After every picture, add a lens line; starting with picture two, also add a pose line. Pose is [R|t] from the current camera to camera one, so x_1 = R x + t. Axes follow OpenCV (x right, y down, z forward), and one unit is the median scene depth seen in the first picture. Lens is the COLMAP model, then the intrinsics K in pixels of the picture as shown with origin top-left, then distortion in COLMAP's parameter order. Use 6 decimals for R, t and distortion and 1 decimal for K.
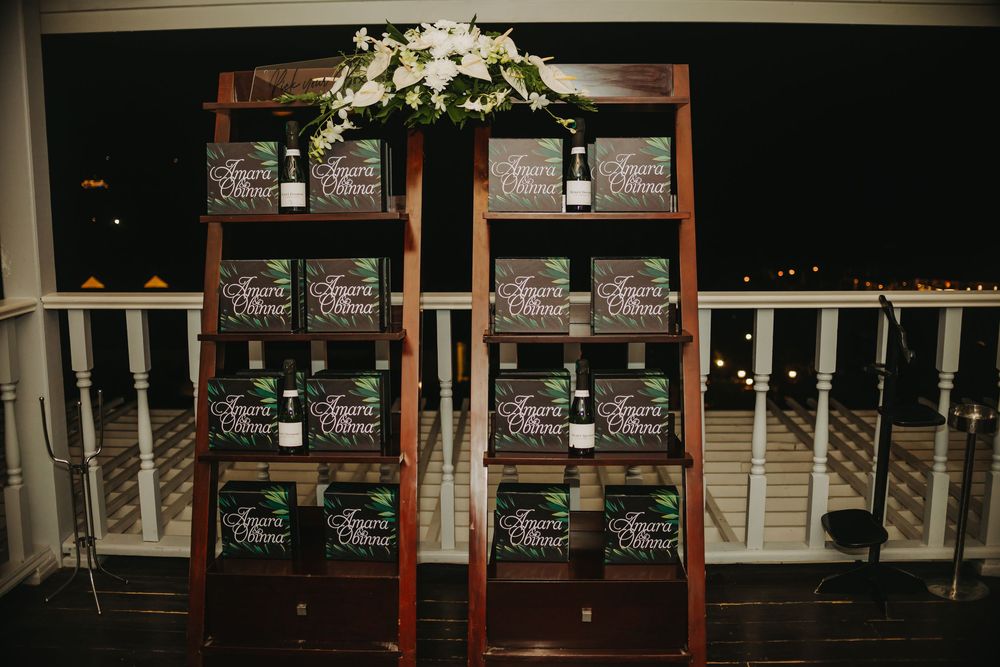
lens RADIAL K [[986.8, 0, 498.8], [0, 986.8, 334.1], [0, 0, 1]] dist [-0.161891, 0.000000]
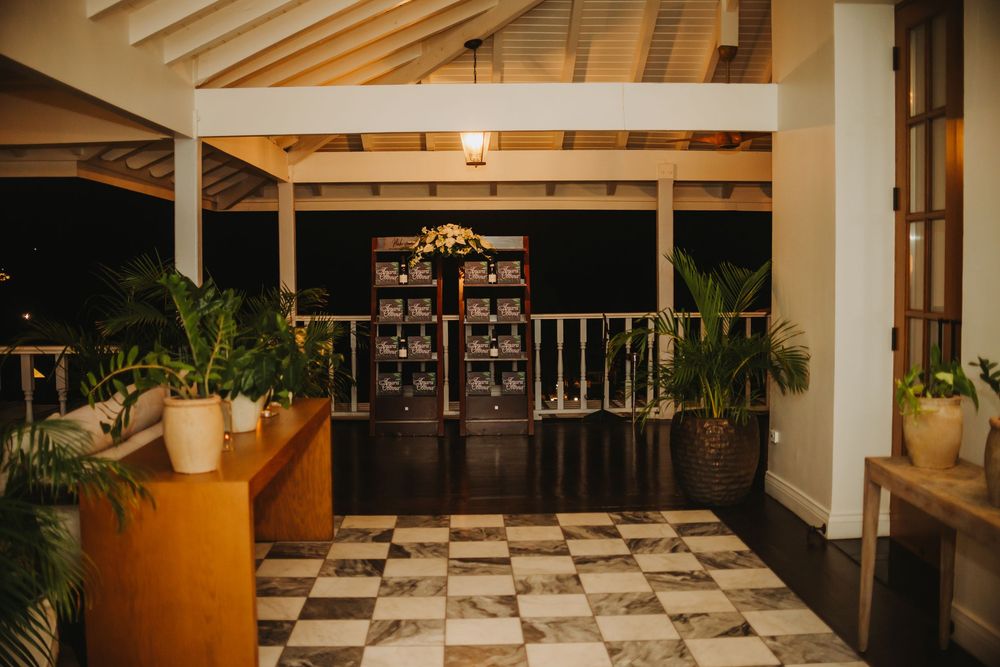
lens RADIAL K [[986.8, 0, 500.7], [0, 986.8, 331.8], [0, 0, 1]] dist [-0.161891, 0.000000]
pose [[0.998056, -0.004217, 0.062179, -0.094615], [0.010745, 0.994410, -0.105036, 0.374159], [-0.061389, 0.105500, 0.992523, -2.215168]]
